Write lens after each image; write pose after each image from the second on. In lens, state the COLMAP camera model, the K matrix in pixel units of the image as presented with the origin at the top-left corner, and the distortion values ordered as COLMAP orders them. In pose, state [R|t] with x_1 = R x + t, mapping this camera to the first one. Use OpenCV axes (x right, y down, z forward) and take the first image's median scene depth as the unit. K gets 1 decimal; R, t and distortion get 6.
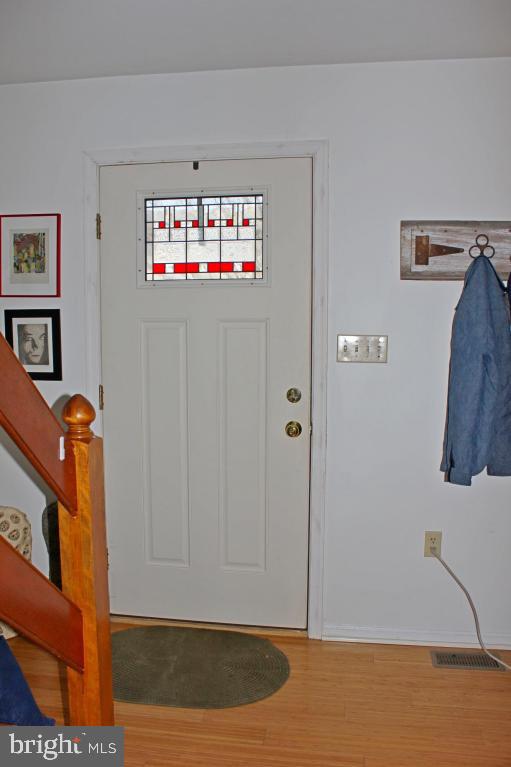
lens RADIAL K [[635.4, 0, 254.5], [0, 635.4, 384.7], [0, 0, 1]] dist [-0.145852, 0.112307]
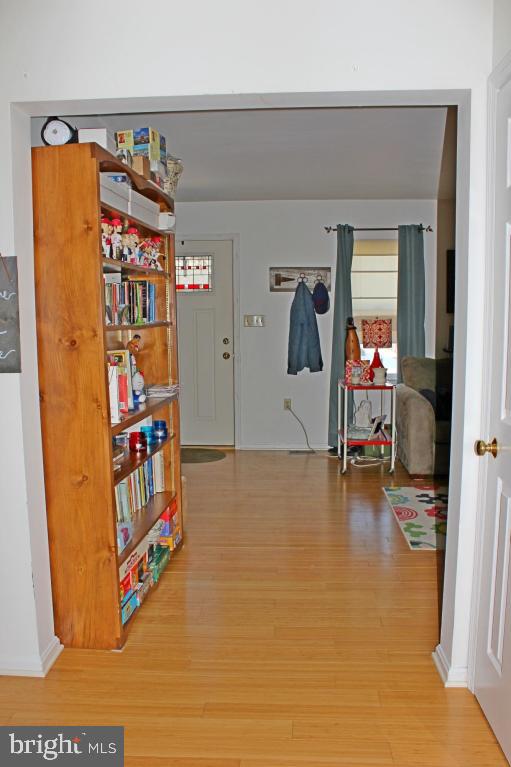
lens RADIAL K [[635.4, 0, 256.2], [0, 635.4, 384.9], [0, 0, 1]] dist [-0.145852, 0.112307]
pose [[0.995970, -0.018750, 0.087710, -0.038230], [0.017989, 0.999793, 0.009456, 0.165896], [-0.087869, -0.007840, 0.996101, -1.417377]]
